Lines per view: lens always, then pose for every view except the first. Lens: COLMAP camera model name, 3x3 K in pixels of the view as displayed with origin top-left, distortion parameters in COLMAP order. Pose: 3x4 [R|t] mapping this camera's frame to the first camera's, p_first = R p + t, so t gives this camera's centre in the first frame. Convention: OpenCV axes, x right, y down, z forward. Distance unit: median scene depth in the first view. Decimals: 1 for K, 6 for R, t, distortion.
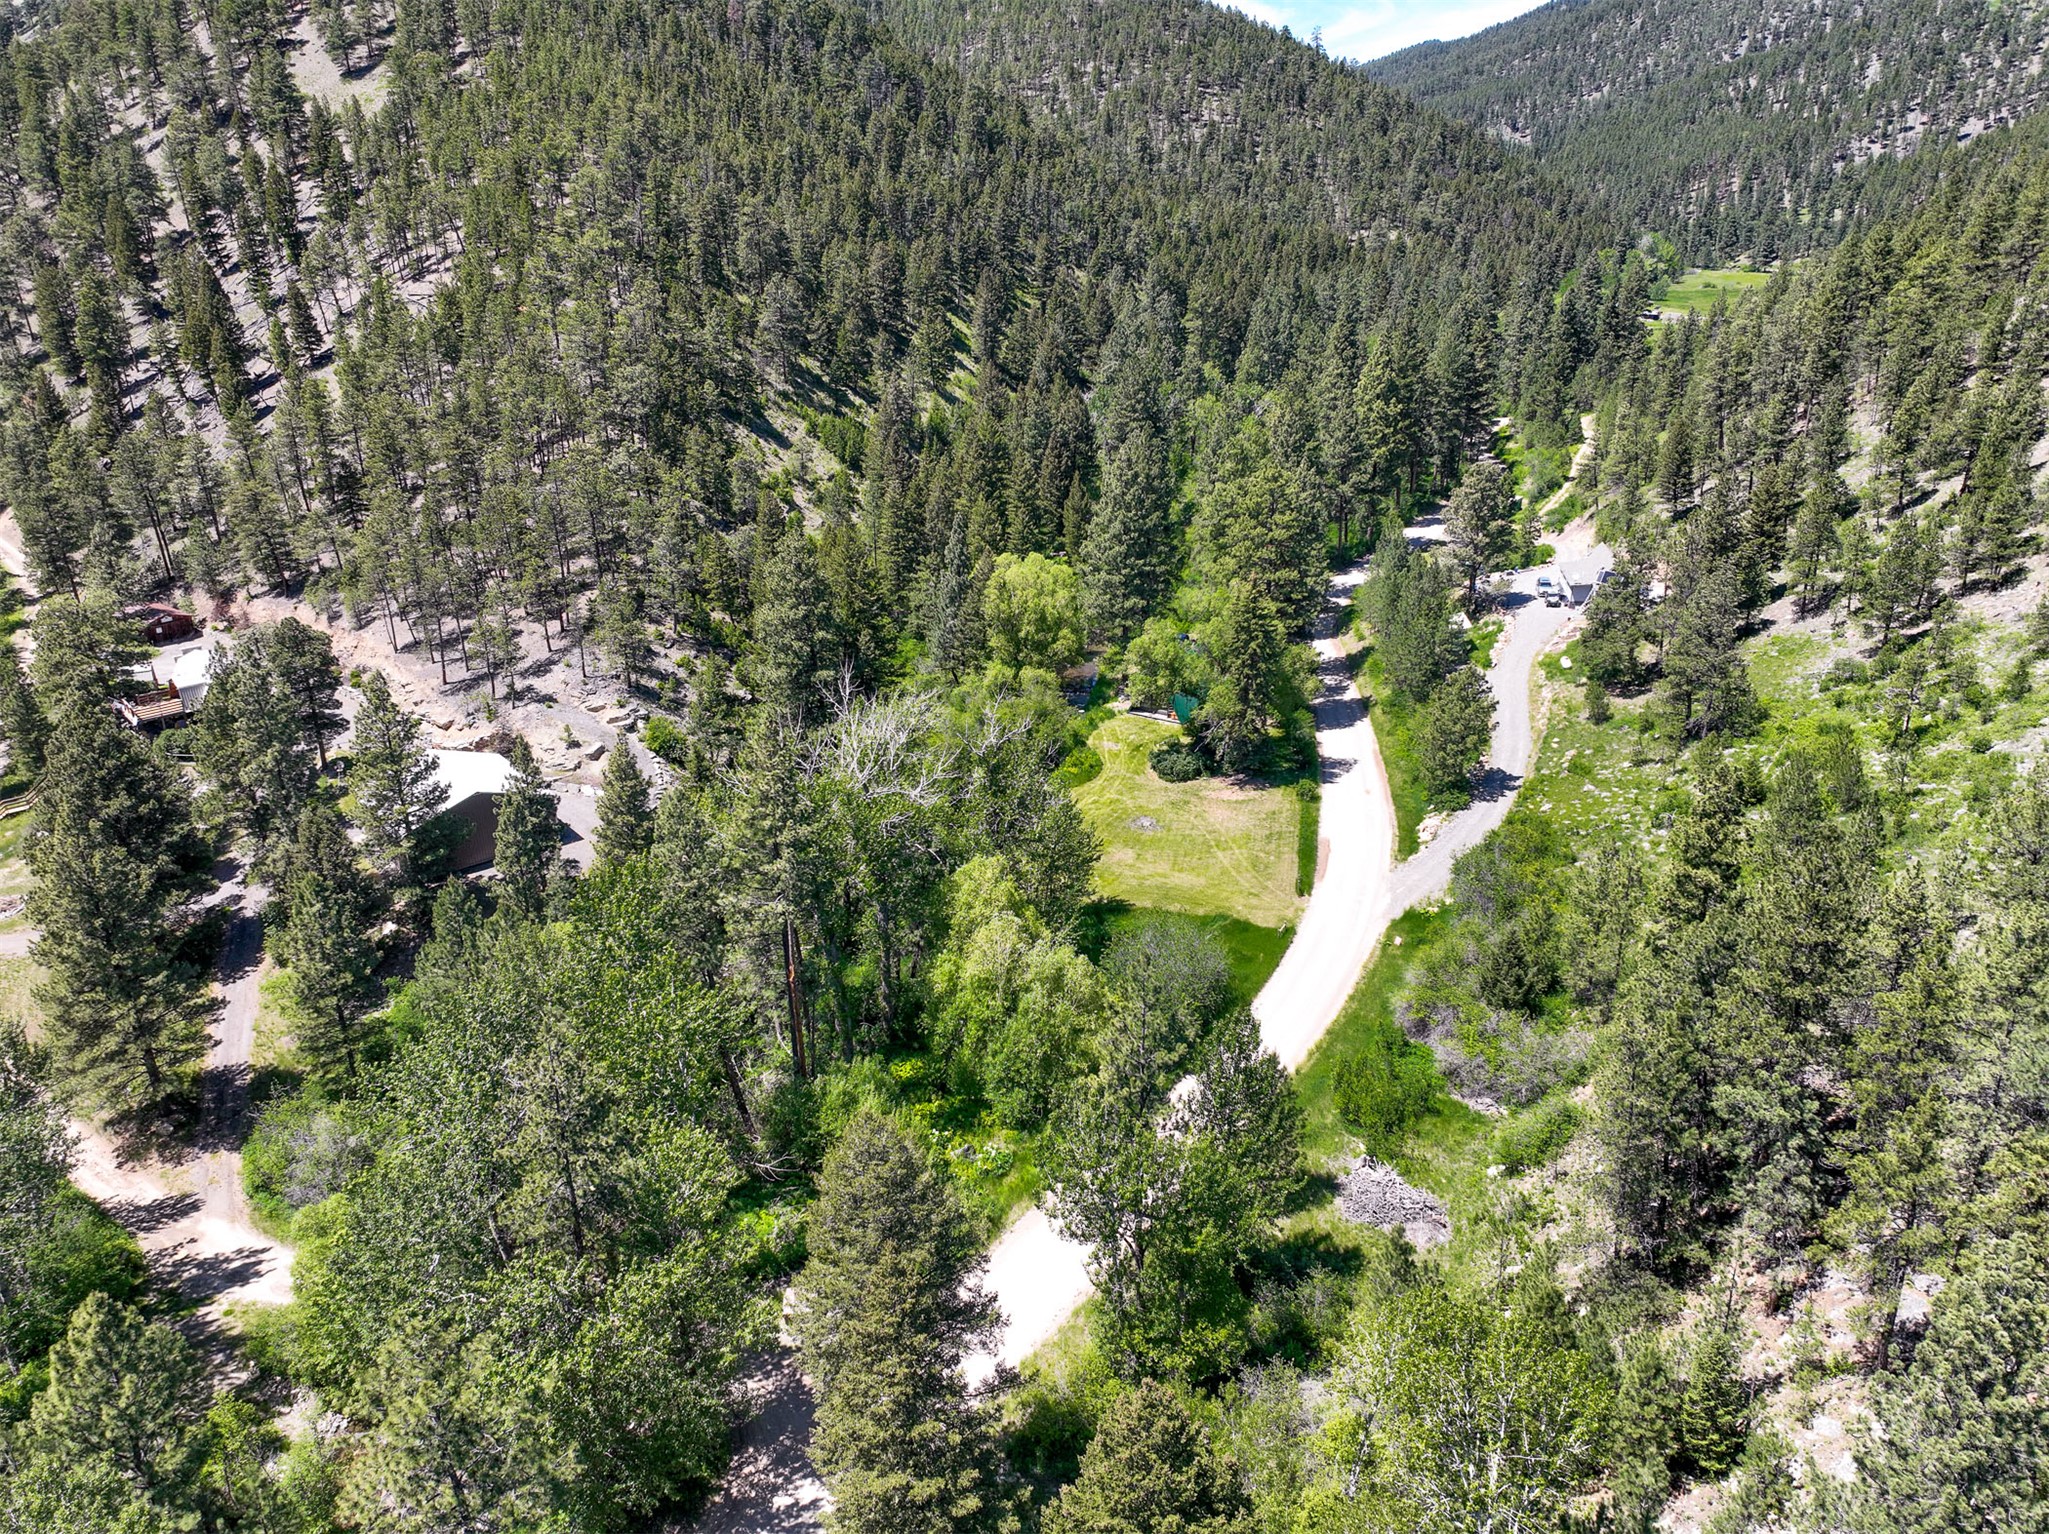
lens RADIAL K [[1476.4, 0, 1029.7], [0, 1476.4, 782.0], [0, 0, 1]] dist [0.001938, 0.014618]
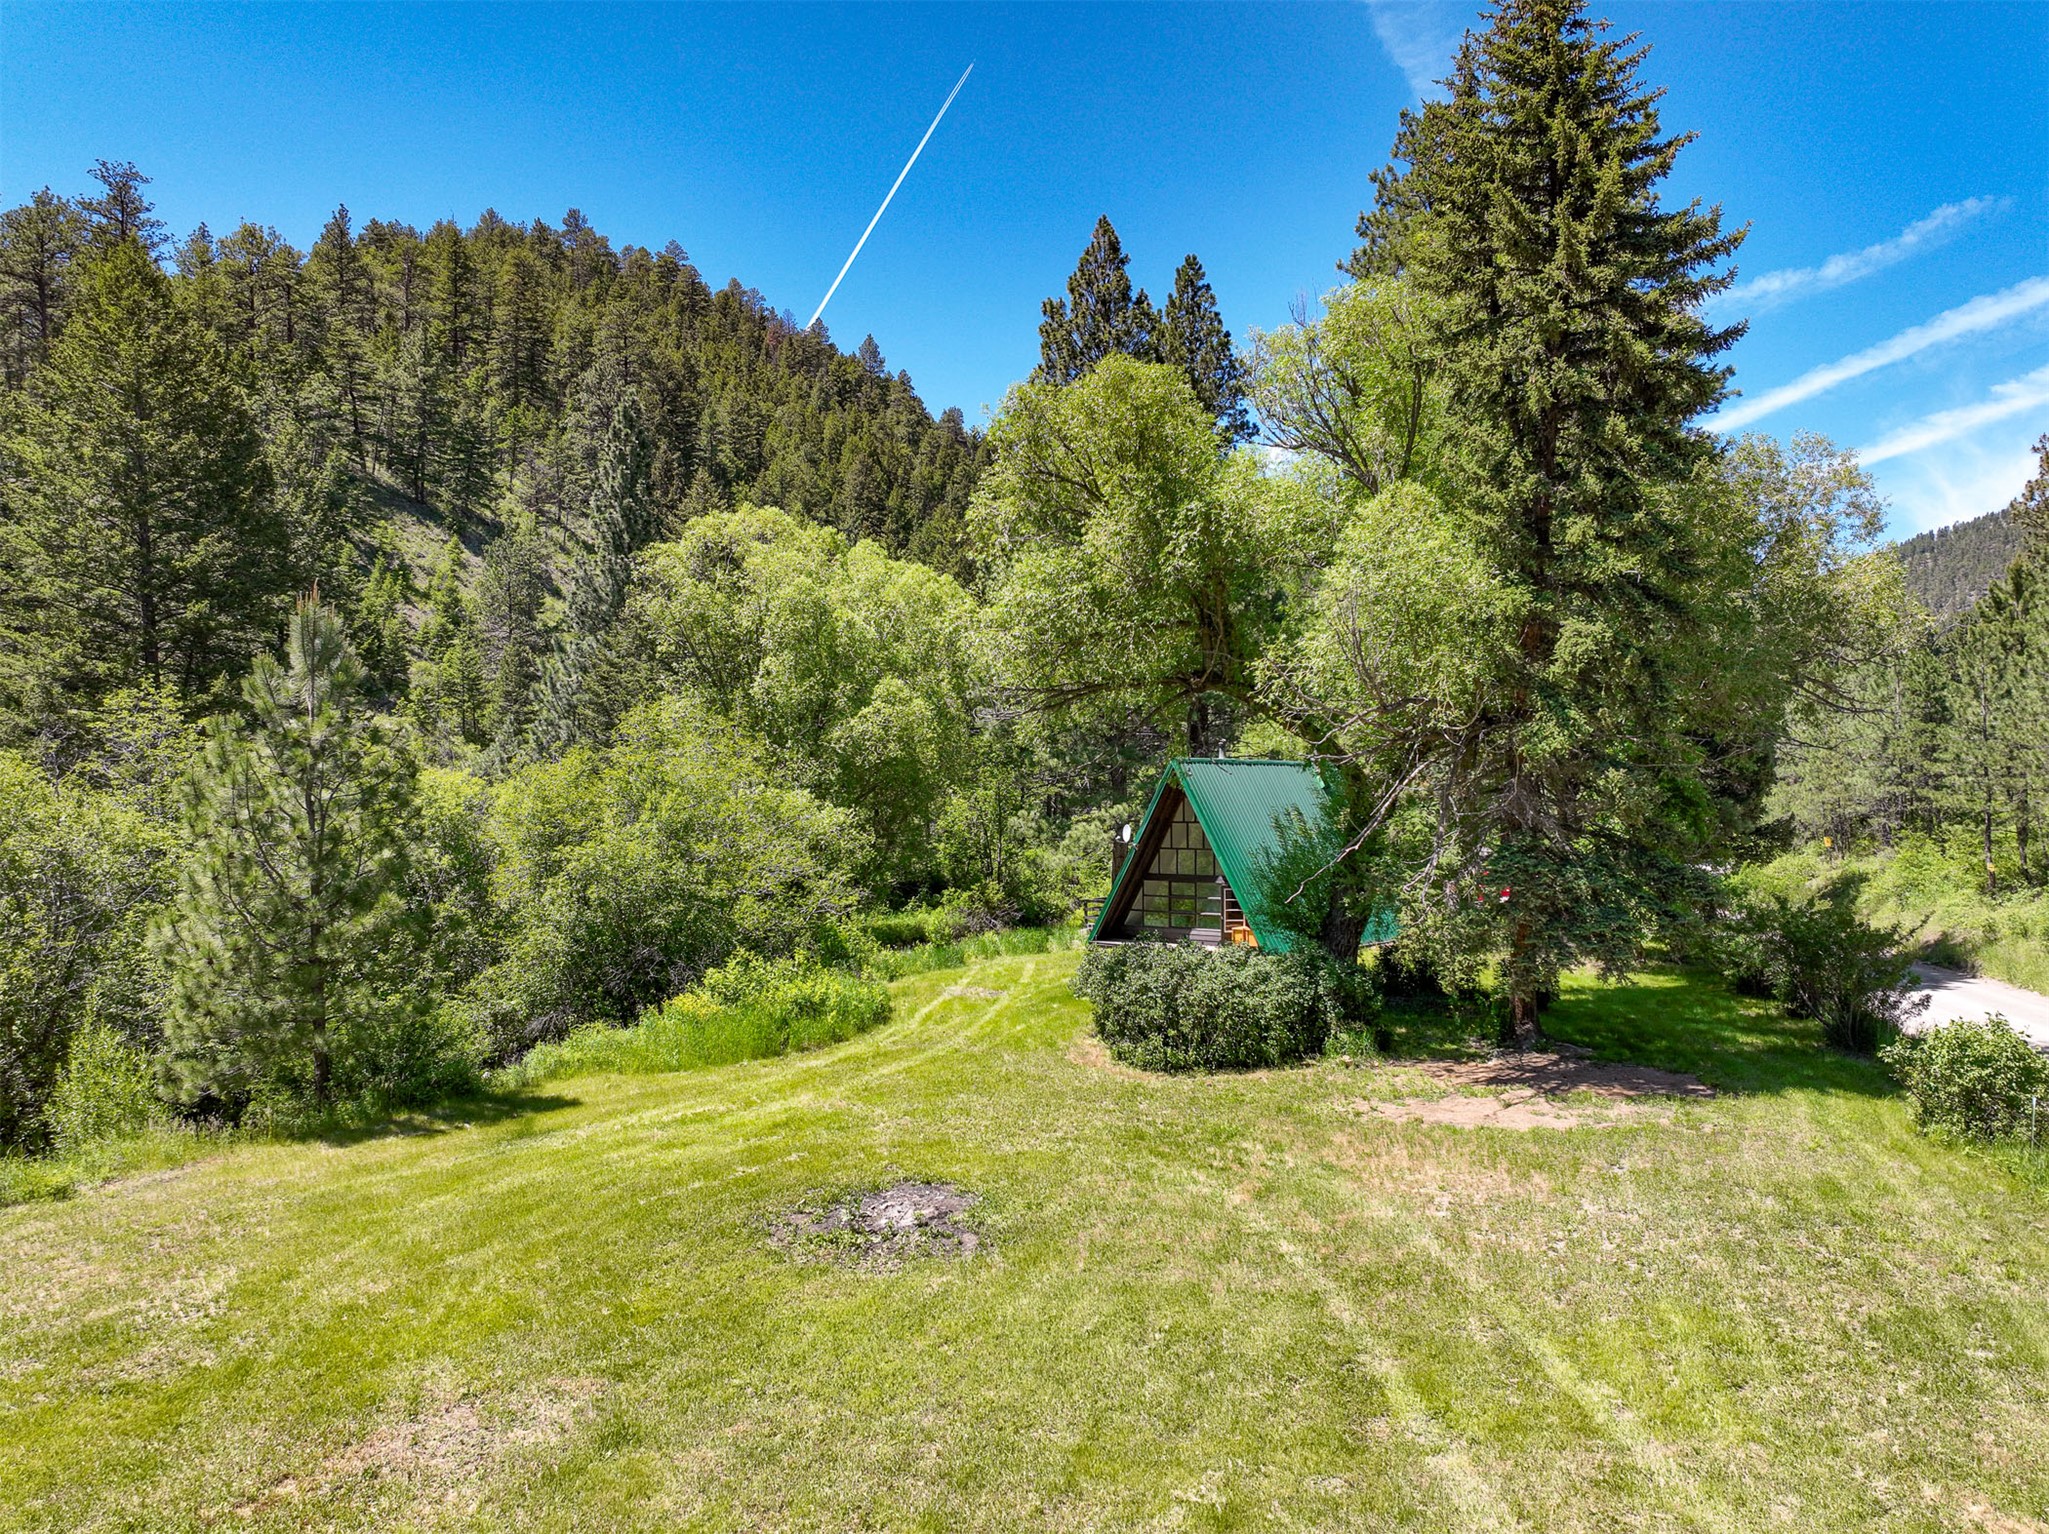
lens RADIAL K [[1476.4, 0, 1036.9], [0, 1476.4, 768.6], [0, 0, 1]] dist [0.001938, 0.014618]
pose [[0.992694, 0.004362, -0.120578, 0.091685], [-0.052437, 0.915634, -0.398577, 0.037325], [0.108667, 0.401988, 0.909174, 0.725119]]
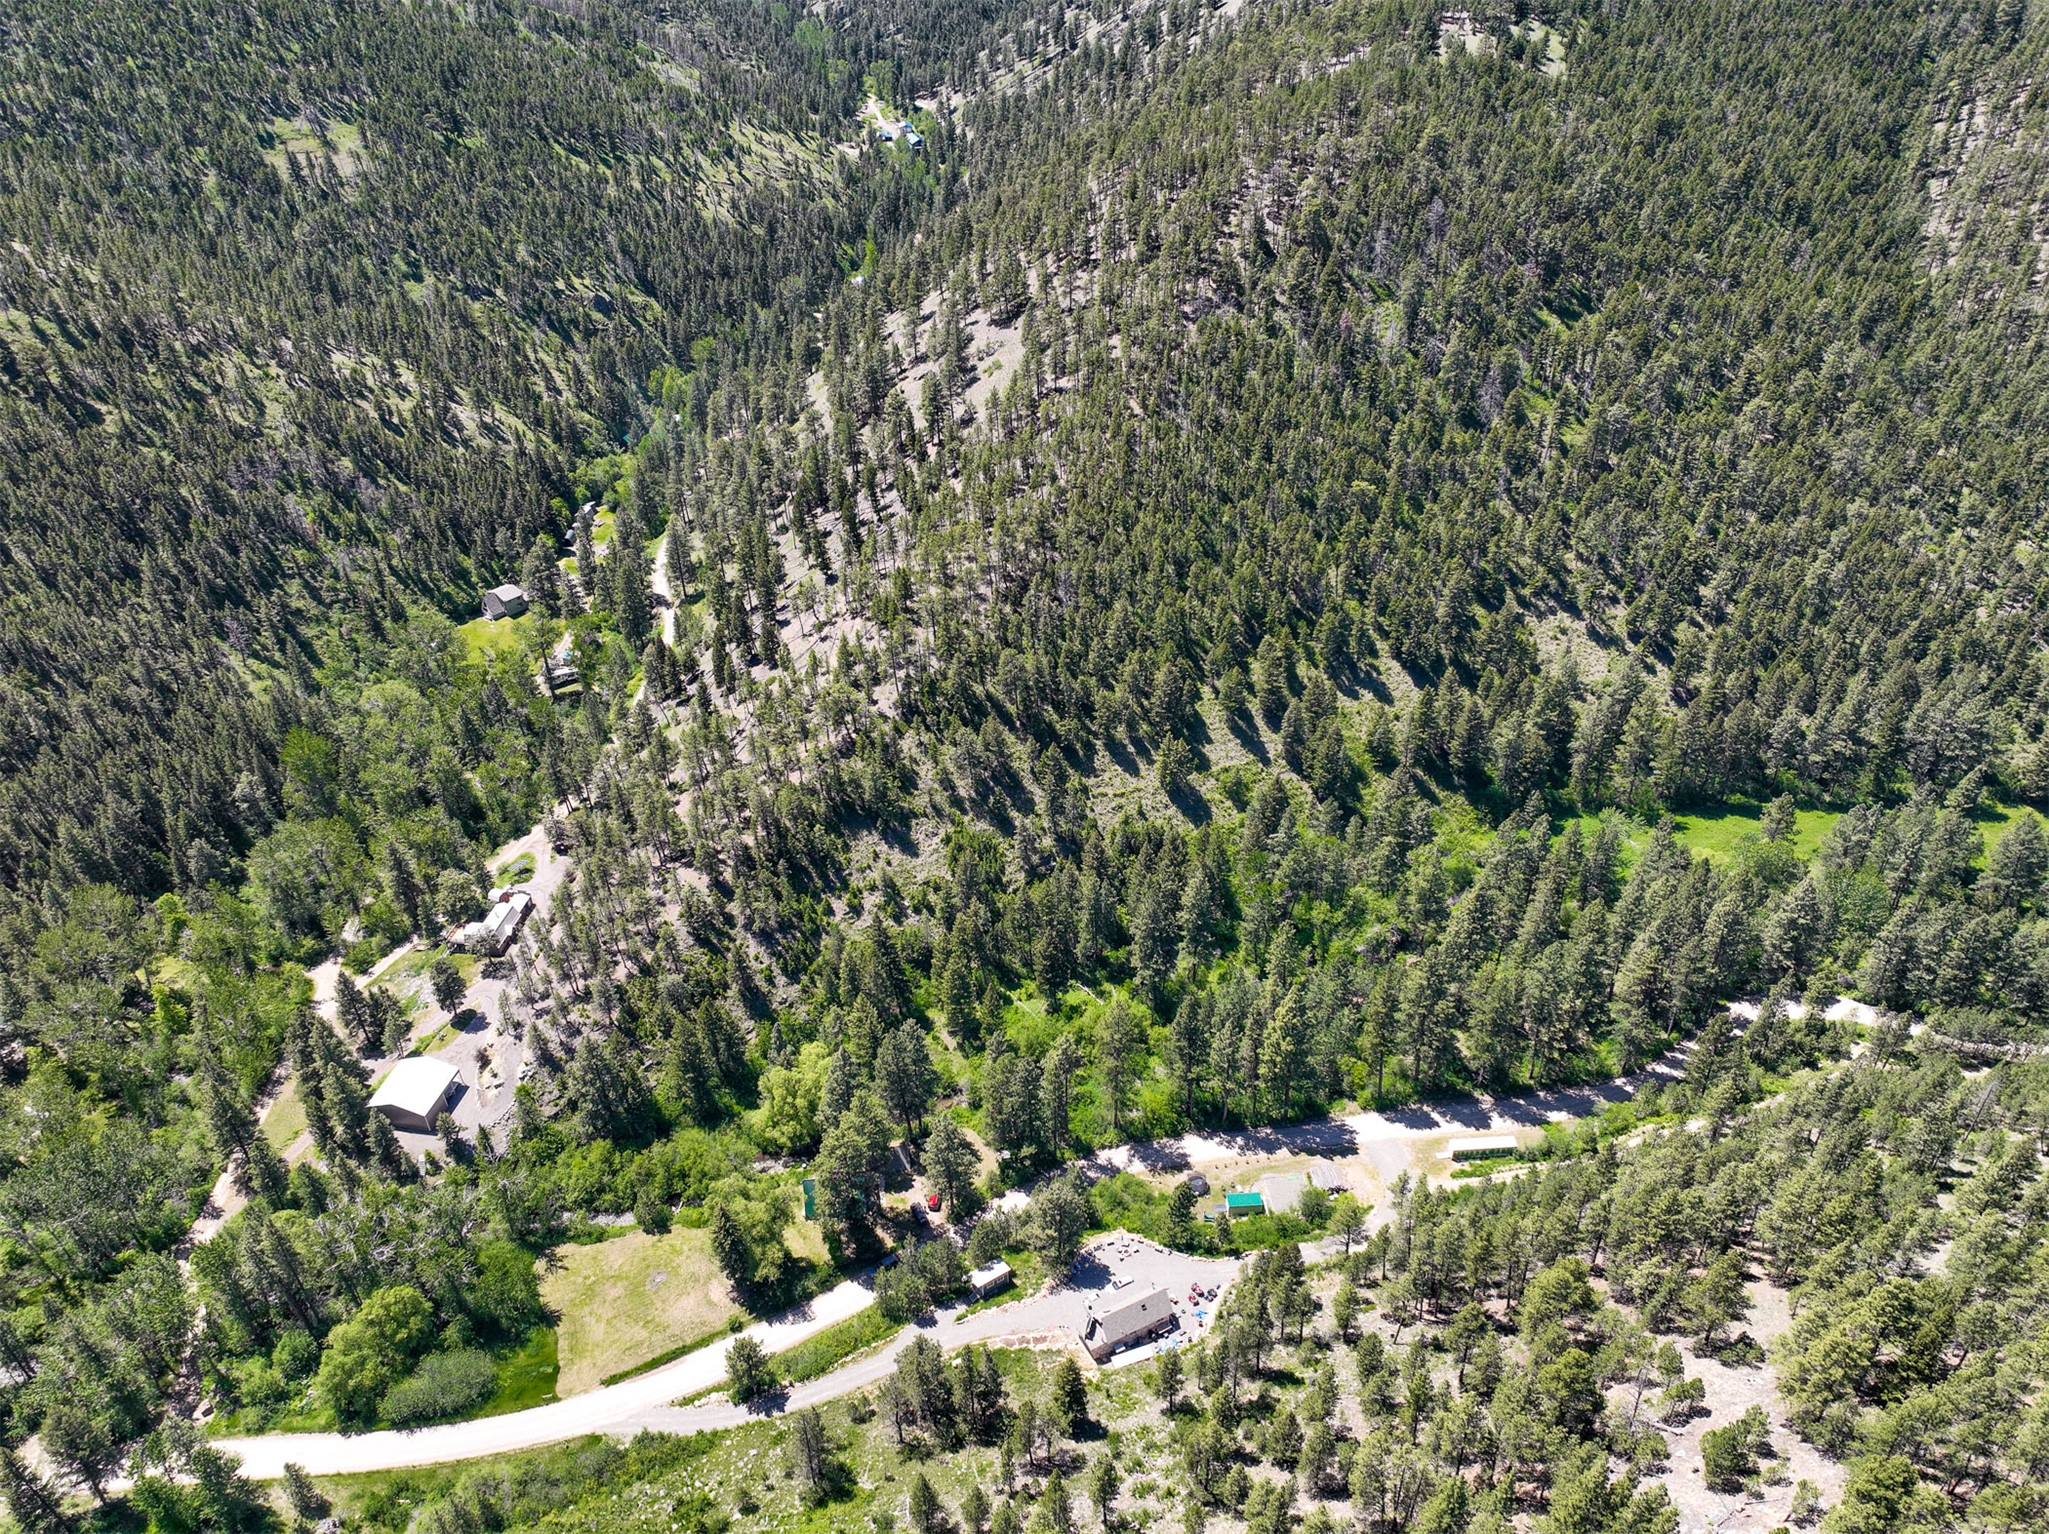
lens RADIAL K [[1476.4, 0, 1032.6], [0, 1476.4, 760.7], [0, 0, 1]] dist [0.001938, 0.014618]
pose [[0.619004, 0.422893, -0.661813, 1.060945], [-0.272402, 0.905951, 0.324114, -1.030539], [0.736635, -0.020349, 0.675984, 0.130837]]
